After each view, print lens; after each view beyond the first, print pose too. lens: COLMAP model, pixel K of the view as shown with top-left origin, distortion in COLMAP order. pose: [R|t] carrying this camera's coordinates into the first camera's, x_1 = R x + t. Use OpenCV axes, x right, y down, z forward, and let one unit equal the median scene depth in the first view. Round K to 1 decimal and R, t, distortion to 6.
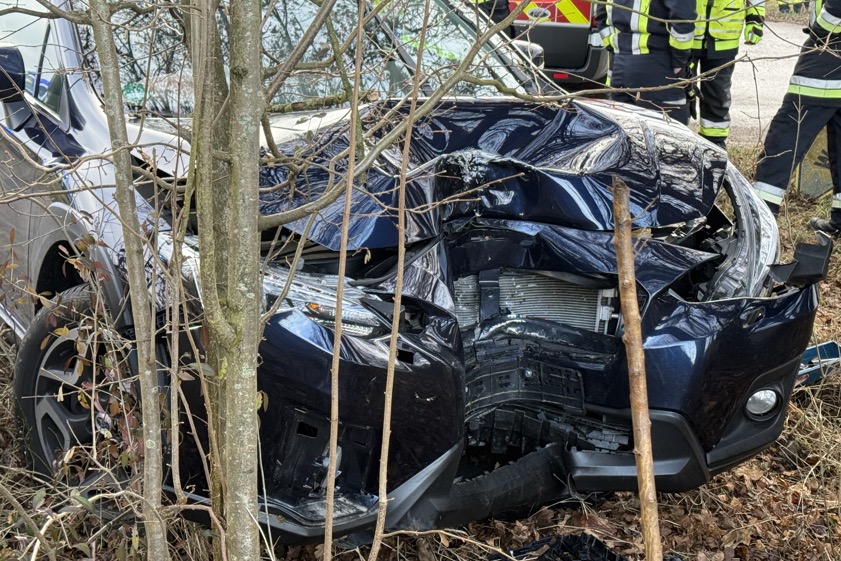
lens RADIAL K [[1484.7, 0, 416.5], [0, 1484.7, 277.8], [0, 0, 1]] dist [0.093378, 0.000000]
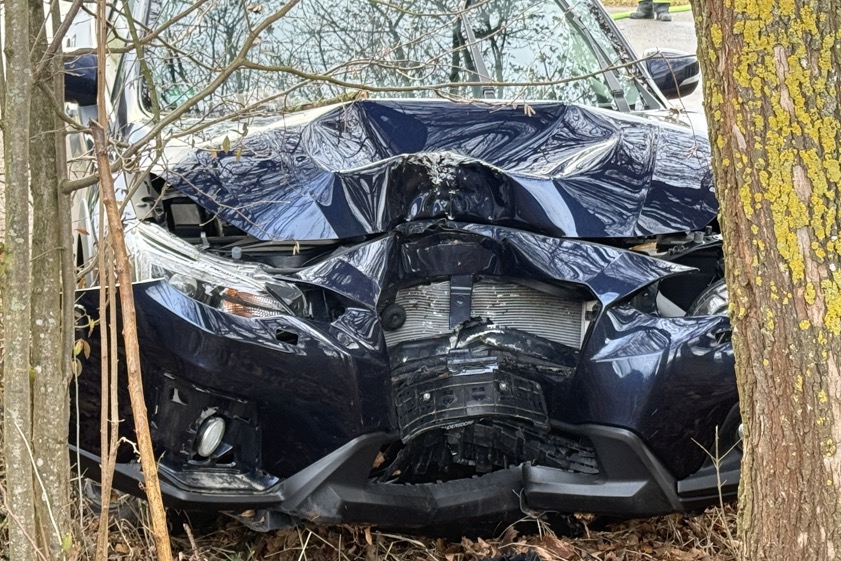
lens RADIAL K [[2127.4, 0, 416.6], [0, 2127.4, 282.9], [0, 0, 1]] dist [0.084848, 0.000000]
pose [[0.944030, 0.033398, -0.328164, 0.480765], [-0.055119, 0.996845, -0.057112, 0.080927], [0.325221, 0.072004, 0.942893, -0.323087]]
